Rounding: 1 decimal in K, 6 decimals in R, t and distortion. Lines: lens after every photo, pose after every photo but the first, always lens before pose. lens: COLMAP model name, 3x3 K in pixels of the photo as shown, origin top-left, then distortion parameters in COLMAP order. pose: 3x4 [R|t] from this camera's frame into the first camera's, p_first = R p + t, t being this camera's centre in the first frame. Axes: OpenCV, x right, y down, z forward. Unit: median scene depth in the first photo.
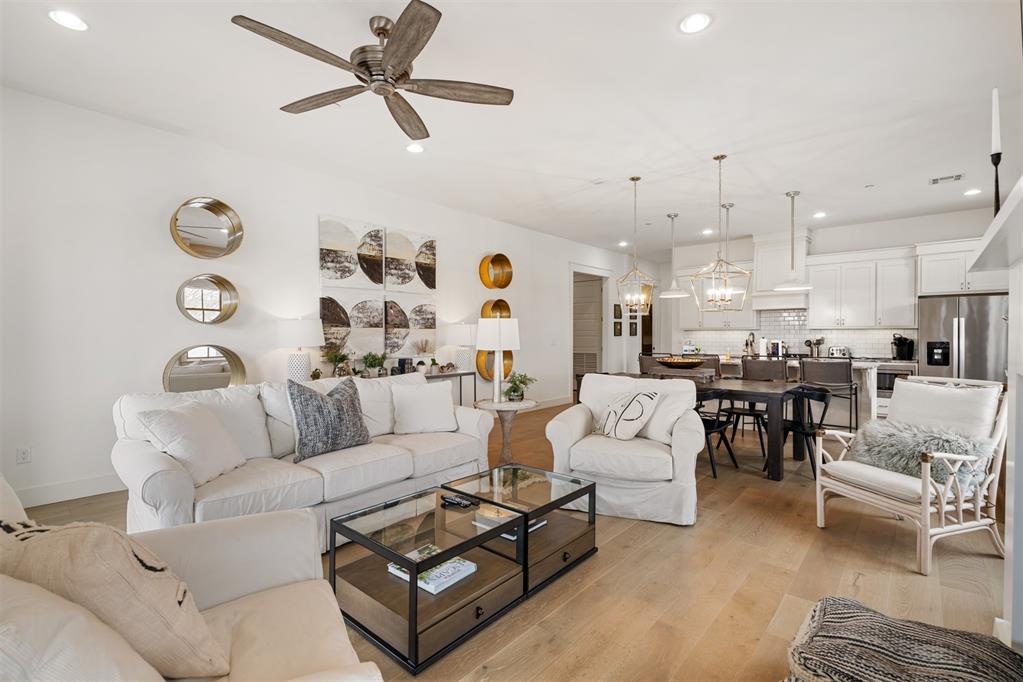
lens RADIAL K [[460.3, 0, 509.7], [0, 460.3, 340.2], [0, 0, 1]] dist [-0.010398, 0.003893]
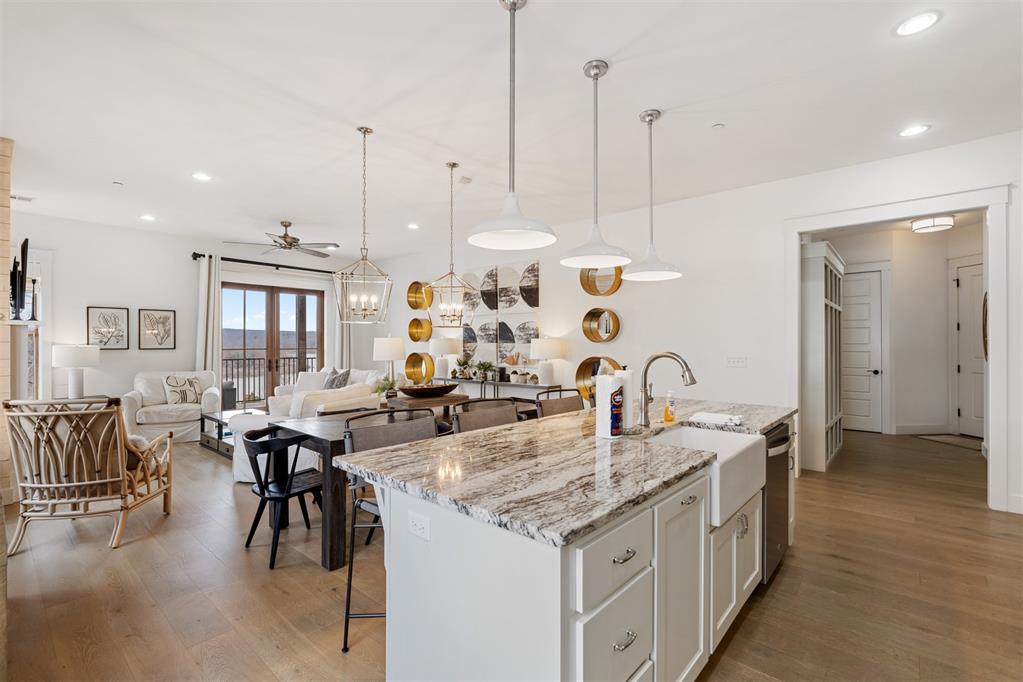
lens RADIAL K [[460.3, 0, 511.7], [0, 460.3, 342.2], [0, 0, 1]] dist [-0.010398, 0.003893]
pose [[0.022039, -0.001880, -0.999755, 1.035291], [-0.009066, 0.999957, -0.002080, -0.026378], [0.999716, 0.009110, 0.022021, 1.011045]]
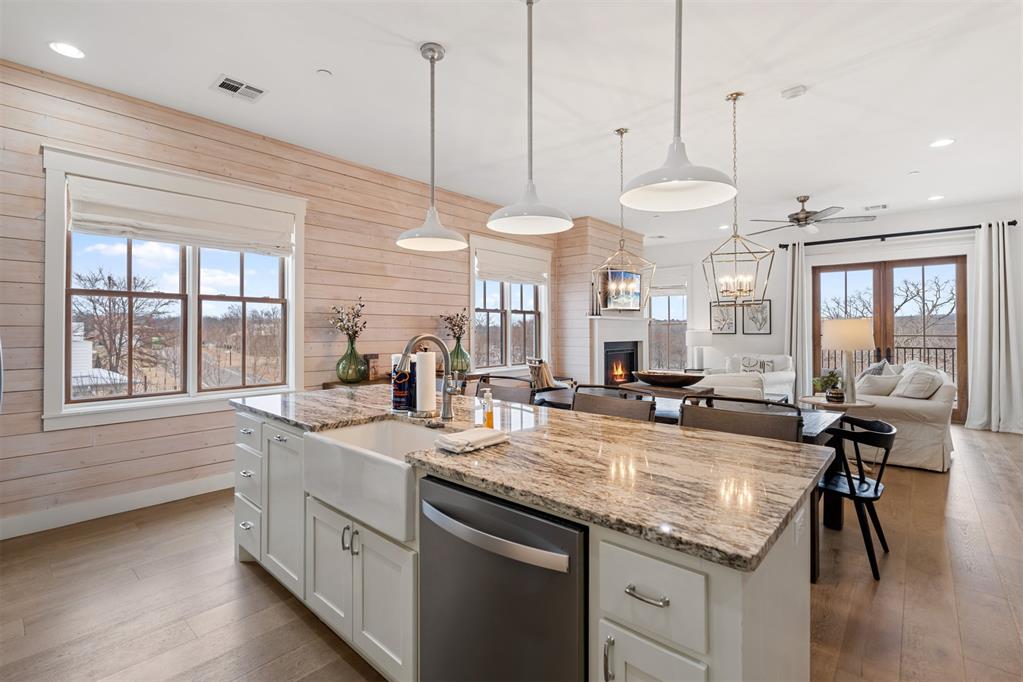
lens RADIAL K [[460.3, 0, 512.1], [0, 460.3, 327.1], [0, 0, 1]] dist [-0.010398, 0.003893]
pose [[-0.999874, 0.001507, -0.015828, 0.559164], [0.001520, 0.999999, -0.000818, -0.023628], [0.015826, -0.000842, -0.999874, 1.520387]]
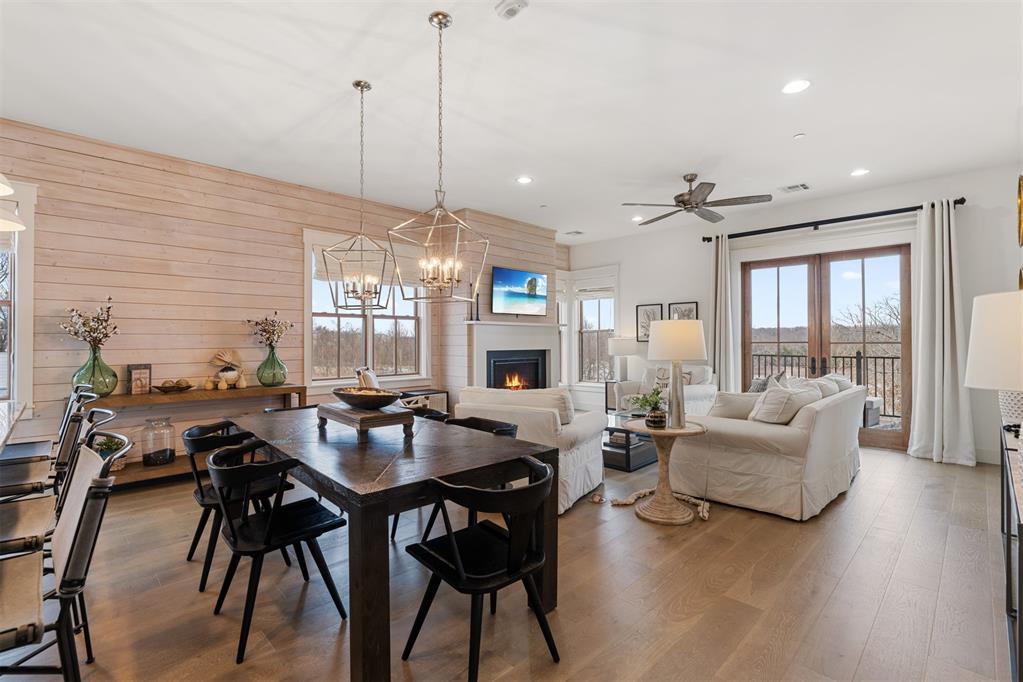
lens RADIAL K [[460.3, 0, 510.6], [0, 460.3, 336.9], [0, 0, 1]] dist [-0.010398, 0.003893]
pose [[-0.998595, 0.004151, 0.052827, 0.165251], [0.004131, 0.999991, -0.000498, -0.015638], [-0.052829, -0.000279, -0.998604, 1.367484]]
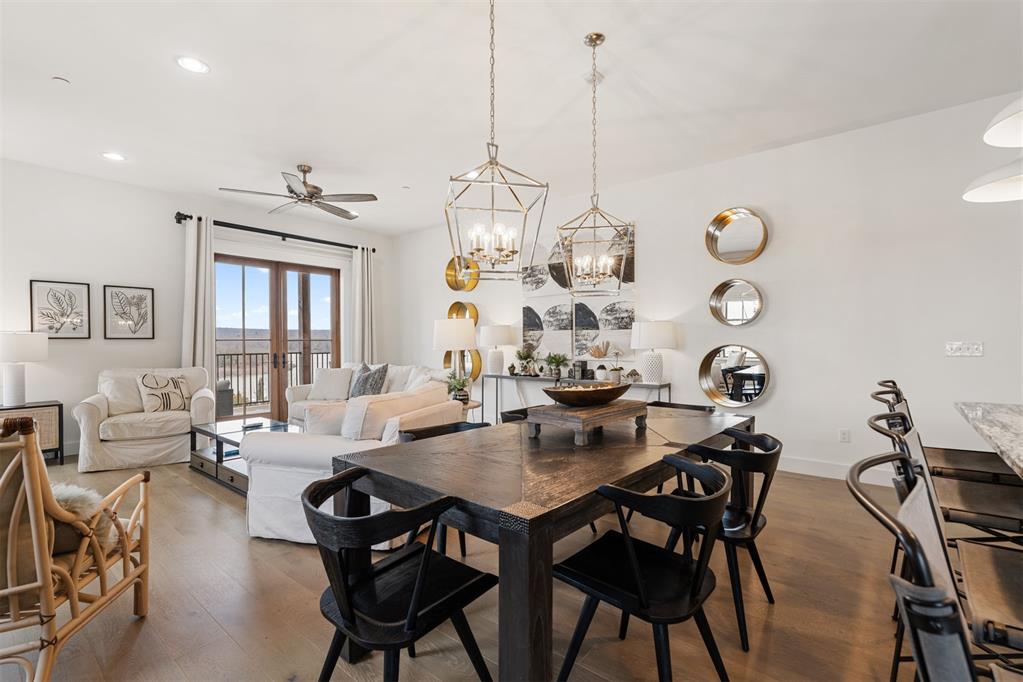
lens RADIAL K [[460.3, 0, 511.7], [0, 460.3, 344.8], [0, 0, 1]] dist [-0.010398, 0.003893]
pose [[0.050201, 0.008142, -0.998706, 0.746672], [-0.005766, 0.999952, 0.007863, -0.000950], [0.998723, 0.005364, 0.050245, 0.811213]]
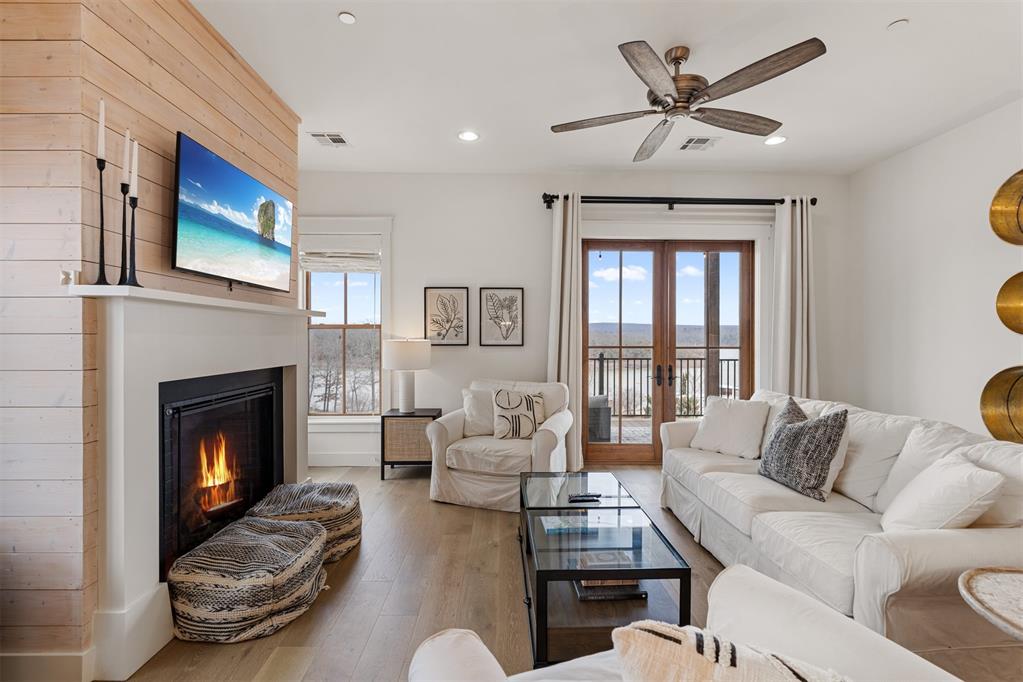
lens RADIAL K [[460.3, 0, 512.2], [0, 460.3, 337.8], [0, 0, 1]] dist [-0.010398, 0.003893]
pose [[-0.728739, -0.000495, -0.684791, 0.327918], [-0.009335, 0.999914, 0.009211, -0.024245], [0.684728, 0.013105, -0.728681, 0.704288]]
